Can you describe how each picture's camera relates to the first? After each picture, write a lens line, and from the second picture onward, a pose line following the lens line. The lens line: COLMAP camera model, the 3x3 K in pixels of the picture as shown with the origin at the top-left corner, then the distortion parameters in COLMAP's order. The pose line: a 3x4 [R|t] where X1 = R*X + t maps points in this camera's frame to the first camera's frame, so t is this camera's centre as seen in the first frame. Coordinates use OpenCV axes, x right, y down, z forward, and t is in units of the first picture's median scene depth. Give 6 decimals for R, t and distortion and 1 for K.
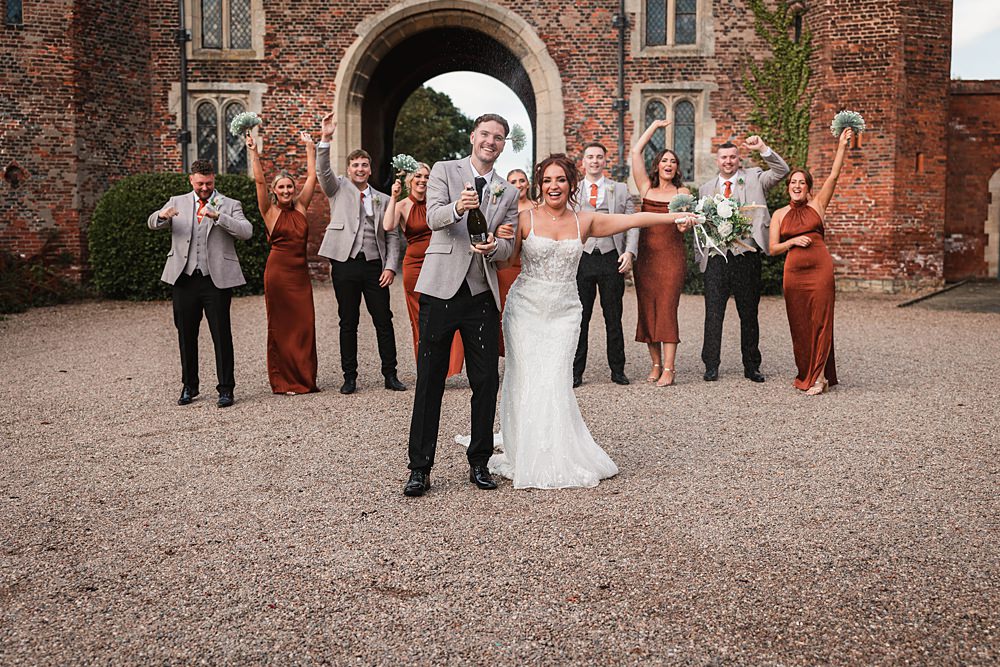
lens RADIAL K [[1176.4, 0, 500.0], [0, 1176.4, 333.5], [0, 0, 1]] dist [0.000480, -0.006719]
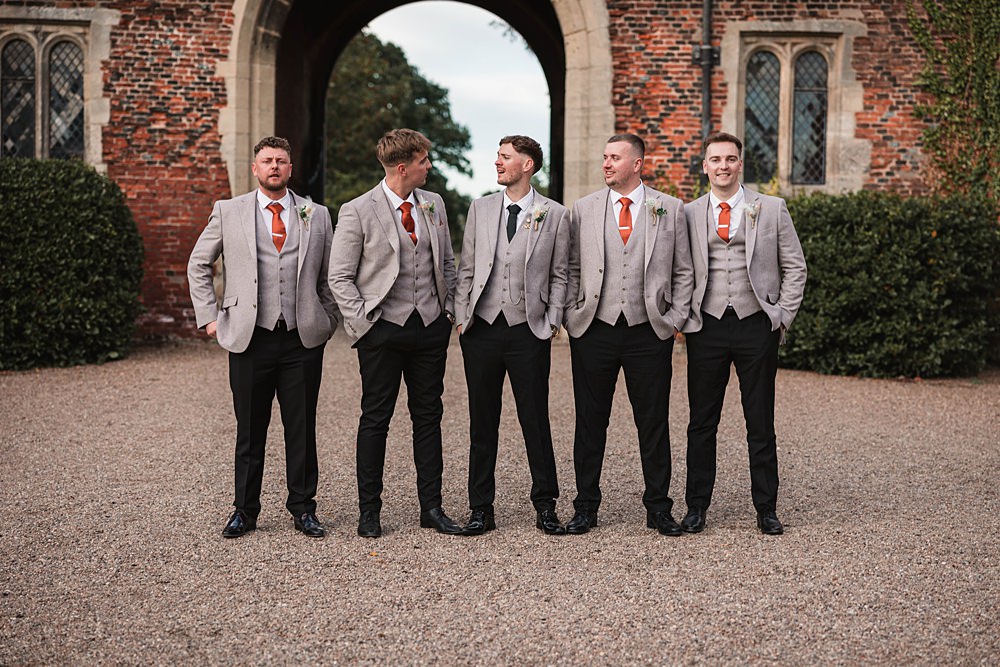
lens RADIAL K [[1794.3, 0, 496.5], [0, 1794.3, 349.1], [0, 0, 1]] dist [0.040649, -0.059044]
pose [[0.999794, 0.015843, 0.012686, -0.014440], [-0.015400, 0.999293, -0.034285, -0.010736], [-0.013221, 0.034082, 0.999332, 0.084352]]
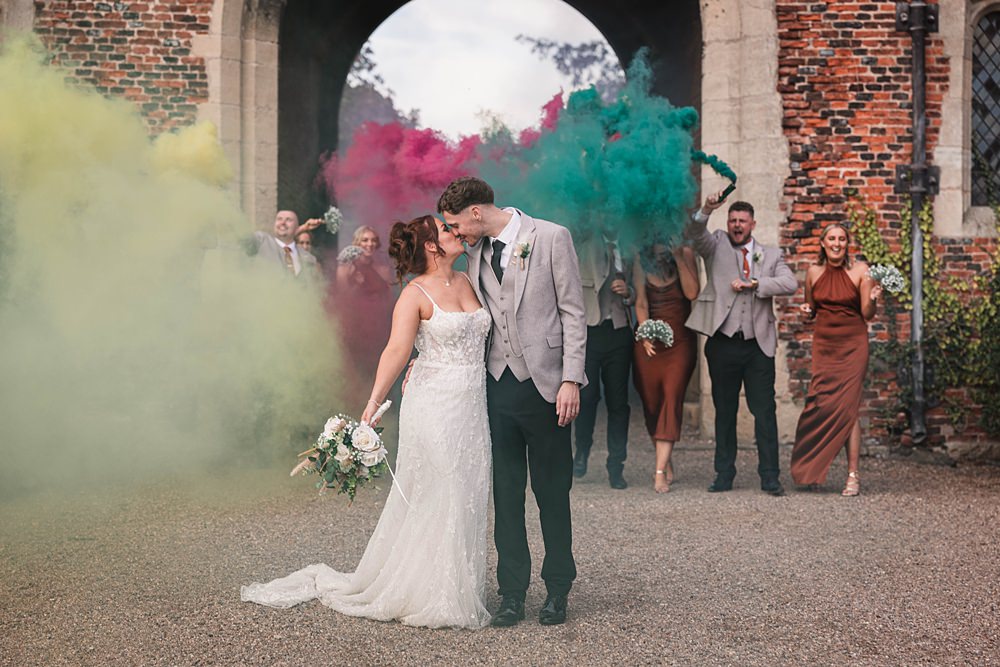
lens RADIAL K [[1911.8, 0, 500.0], [0, 1911.8, 333.5], [0, 0, 1]] dist [-0.001172, 0.542125]
pose [[0.999861, 0.005678, 0.015697, -0.051721], [-0.004464, 0.997074, -0.076317, -0.034067], [-0.016085, 0.076237, 0.996960, 0.347346]]
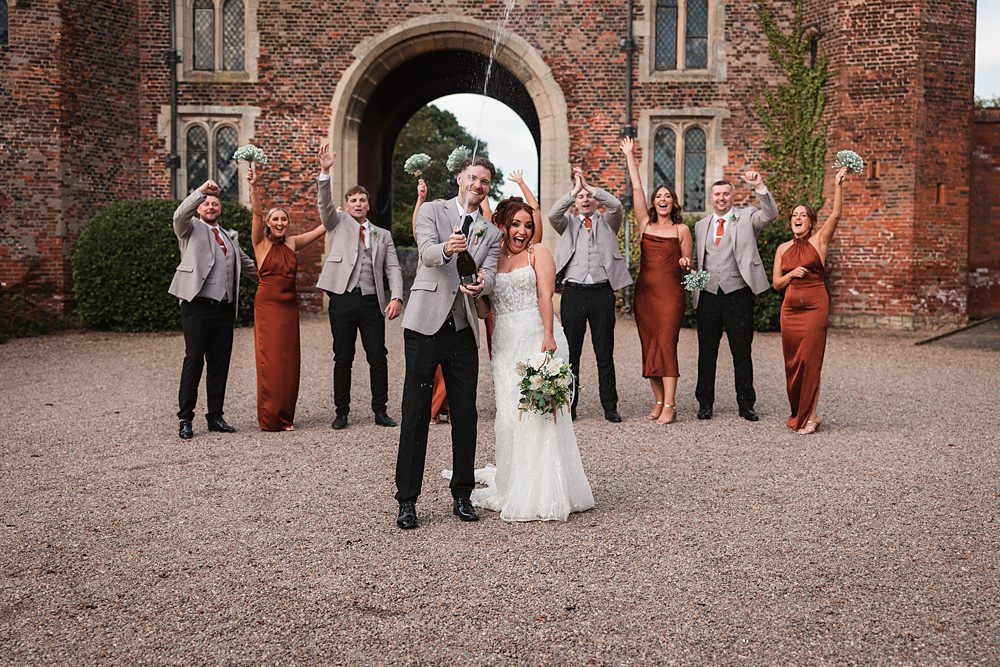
lens RADIAL K [[1267.2, 0, 500.0], [0, 1267.2, 333.5], [0, 0, 1]] dist [-0.005765, 0.028900]
pose [[0.999955, 0.007404, -0.005907, 0.005242], [-0.007565, 0.999588, -0.027686, -0.000401], [0.005700, 0.027729, 0.999599, -0.028197]]
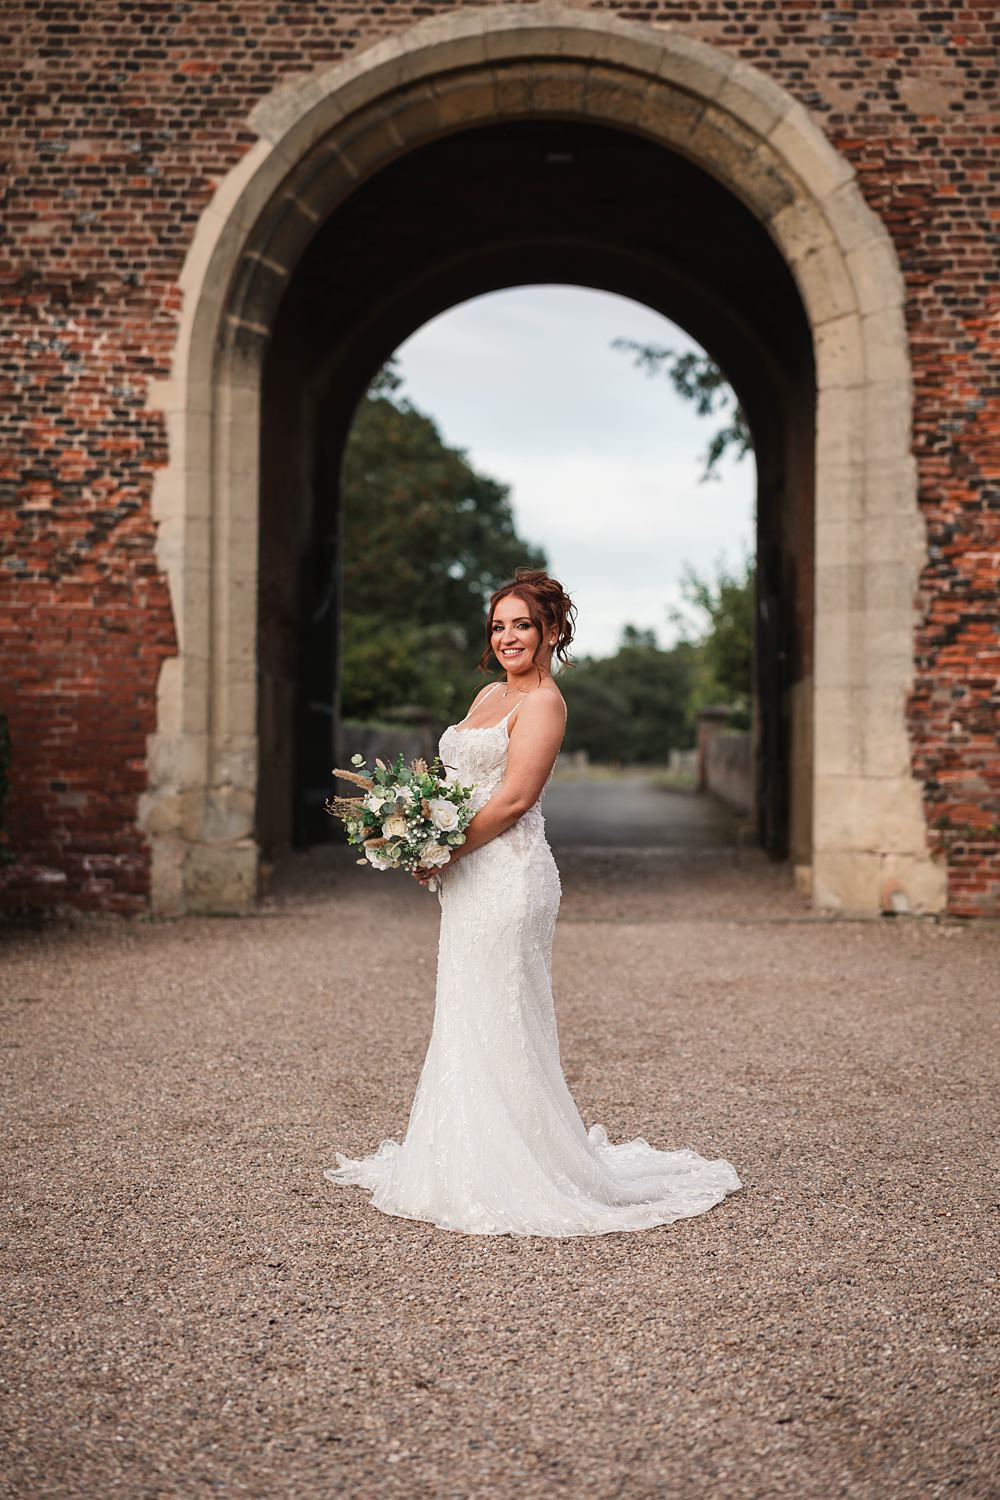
lens RADIAL K [[2989.0, 0, 500.0], [0, 2989.0, 750.0], [0, 0, 1]] dist [0.024229, -0.142668]
pose [[0.999799, 0.008876, -0.017951, -0.039560], [-0.010457, 0.995884, -0.090033, -0.018301], [0.017078, 0.090203, 0.995777, 0.217287]]
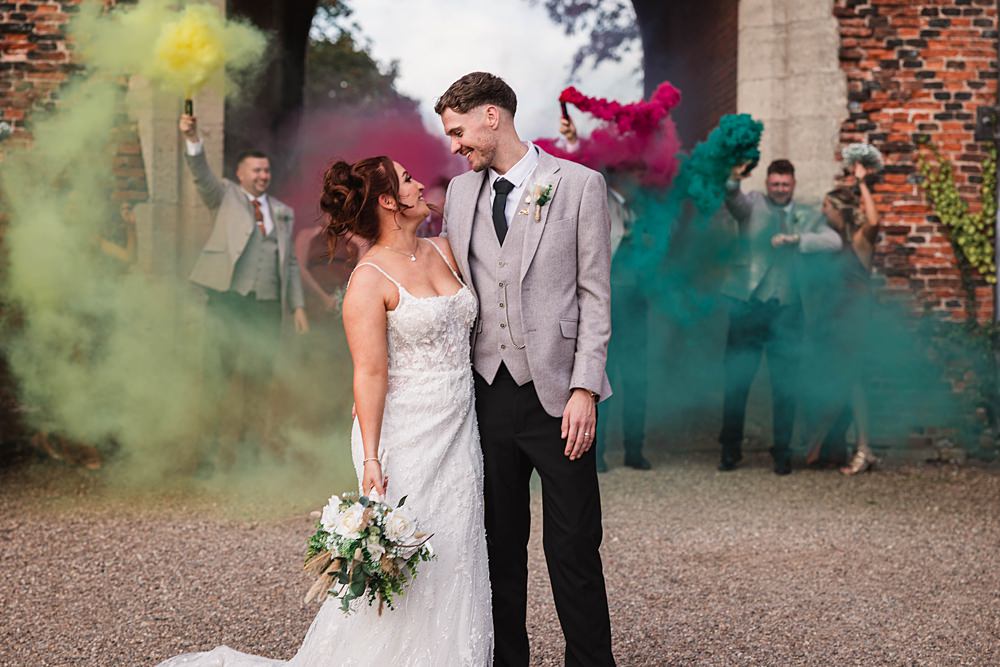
lens RADIAL K [[1995.9, 0, 496.8], [0, 1995.9, 299.0], [0, 0, 1]] dist [0.024434, 0.128841]
pose [[0.999666, 0.013044, 0.022290, -0.052881], [-0.011301, 0.996997, -0.076608, -0.043860], [-0.023223, 0.076331, 0.996812, 0.442531]]
